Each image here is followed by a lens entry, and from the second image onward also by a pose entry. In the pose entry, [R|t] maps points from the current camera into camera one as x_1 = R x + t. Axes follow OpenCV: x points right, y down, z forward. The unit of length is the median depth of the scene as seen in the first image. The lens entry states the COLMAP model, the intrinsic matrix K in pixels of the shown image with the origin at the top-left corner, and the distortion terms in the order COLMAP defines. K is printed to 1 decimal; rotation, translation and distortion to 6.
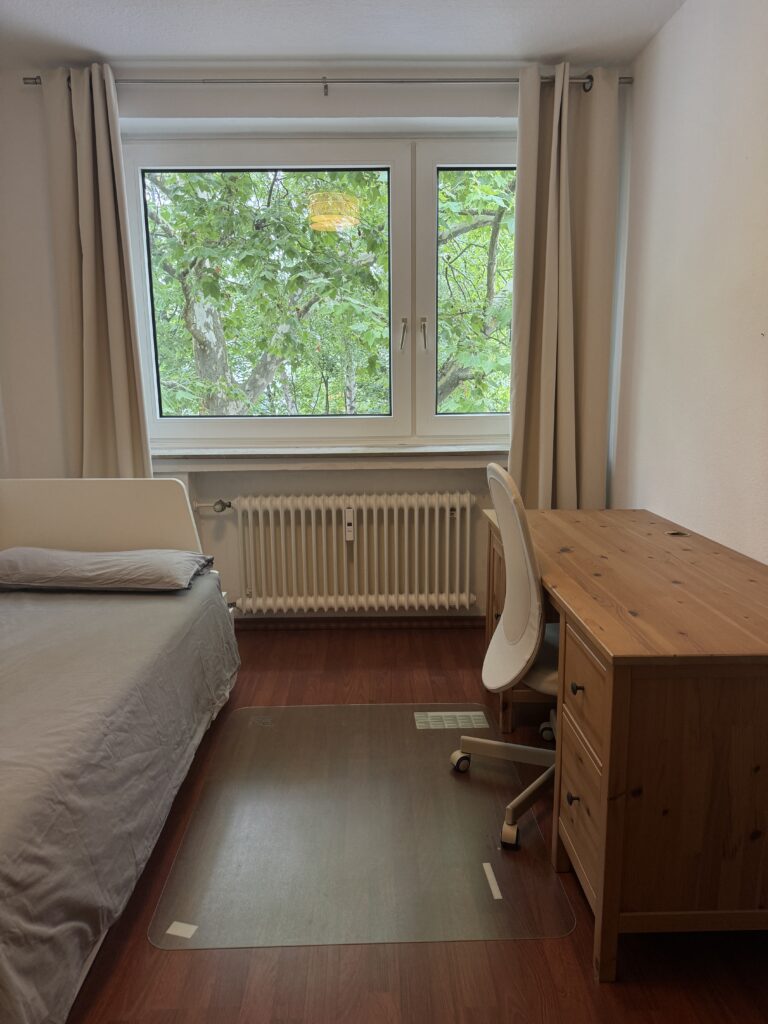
lens RADIAL K [[724.6, 0, 384.0], [0, 724.6, 512.0], [0, 0, 1]] dist [0.094015, -0.109120]
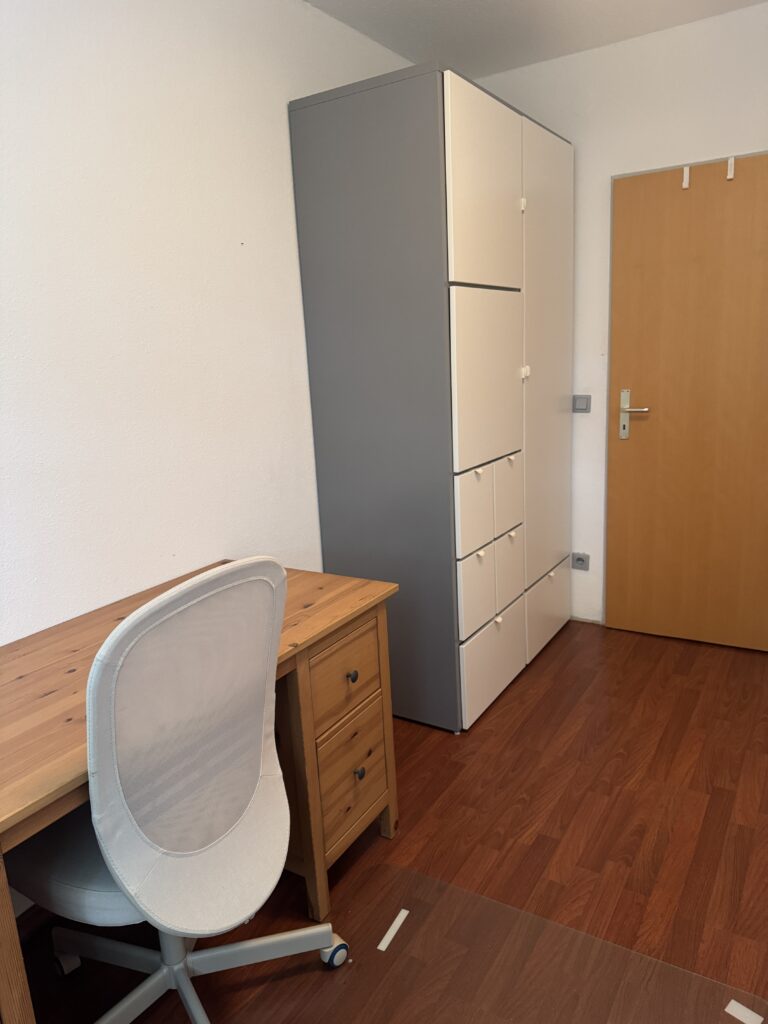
lens RADIAL K [[724.6, 0, 384.0], [0, 724.6, 512.0], [0, 0, 1]] dist [0.094015, -0.109120]
pose [[-0.834031, -0.071958, 0.547004, -0.206253], [0.161386, 0.916273, 0.366605, -0.218484], [-0.527585, 0.394039, -0.752587, 0.958253]]
